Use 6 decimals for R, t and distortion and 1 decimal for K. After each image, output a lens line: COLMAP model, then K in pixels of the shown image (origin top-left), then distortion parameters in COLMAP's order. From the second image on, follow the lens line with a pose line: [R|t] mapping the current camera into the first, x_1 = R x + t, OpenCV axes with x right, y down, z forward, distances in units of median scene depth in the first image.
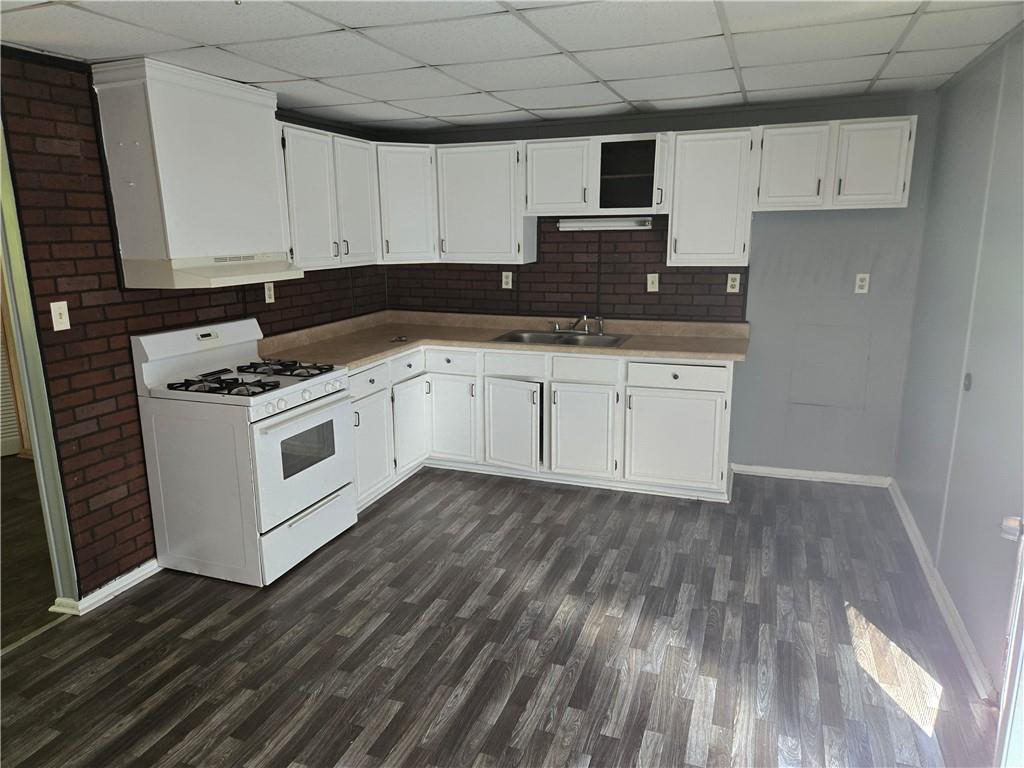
lens RADIAL K [[688.4, 0, 505.3], [0, 688.4, 383.0], [0, 0, 1]] dist [0.089722, -0.084145]
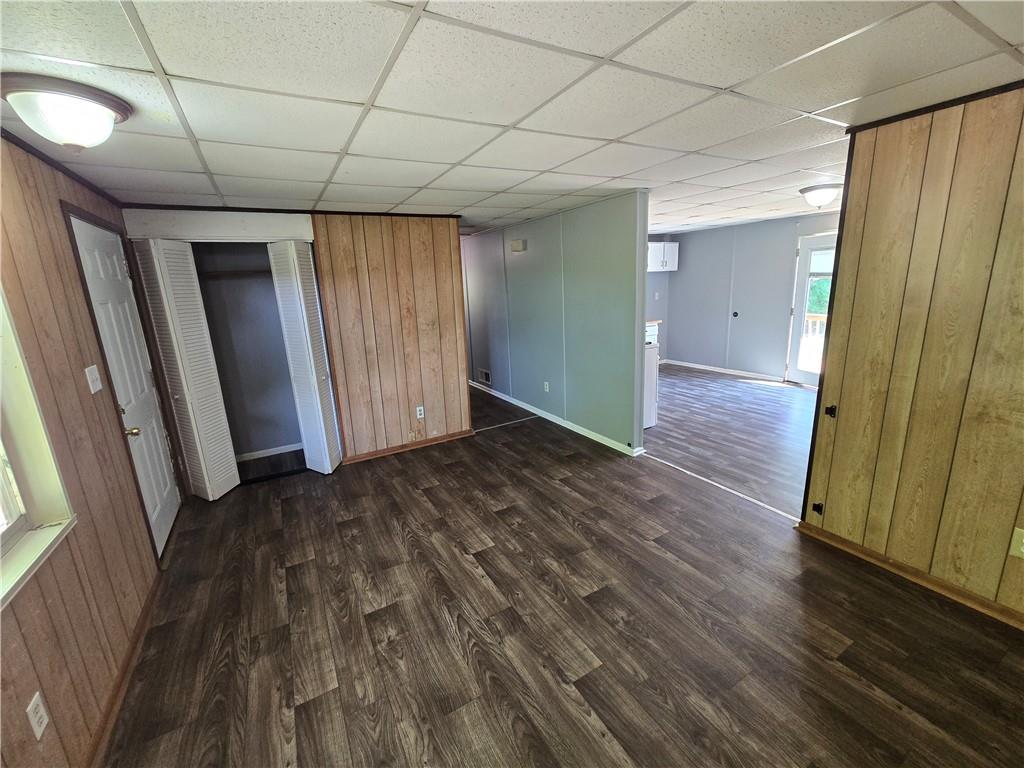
lens RADIAL K [[418.5, 0, 509.3], [0, 418.5, 380.5], [0, 0, 1]] dist [0.001062, 0.000248]
pose [[0.636664, -0.187933, 0.747890, -1.647802], [0.210060, 0.975438, 0.066293, -0.053413], [-0.741980, 0.114896, 0.660504, 0.397876]]
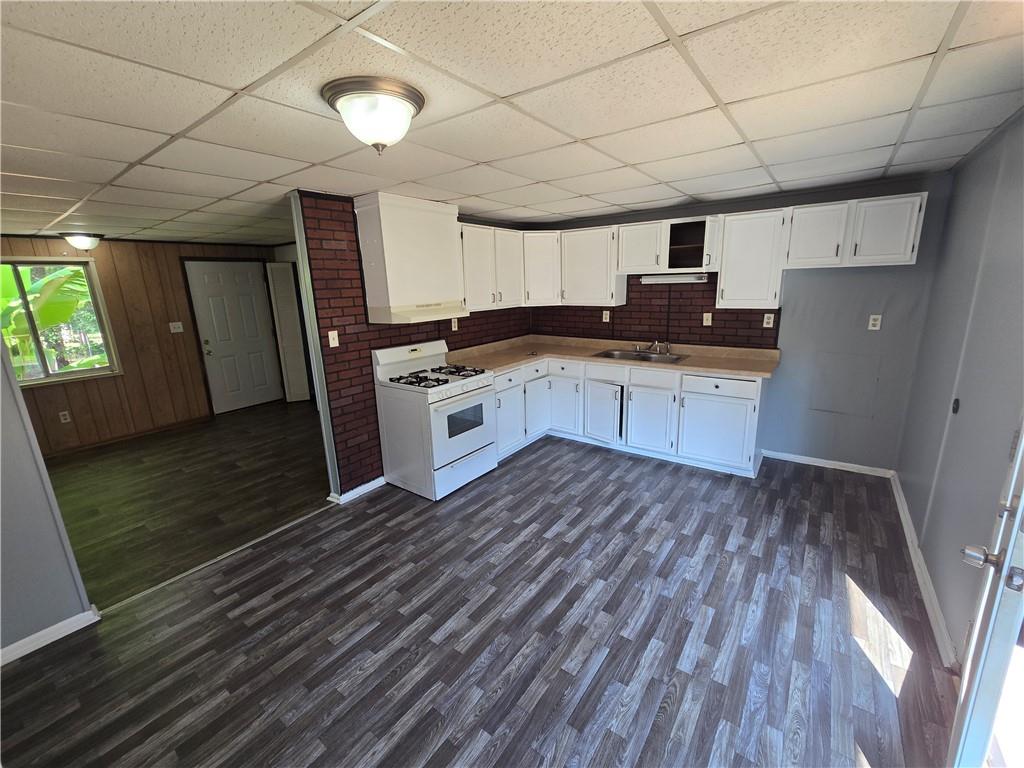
lens RADIAL K [[423.8, 0, 513.4], [0, 423.8, 381.5], [0, 0, 1]] dist [0.000194, 0.000240]
pose [[0.962855, 0.045582, -0.266144, 0.091417], [-0.041889, 0.998931, 0.019539, -0.023094], [0.266750, -0.007664, 0.963735, 0.064328]]
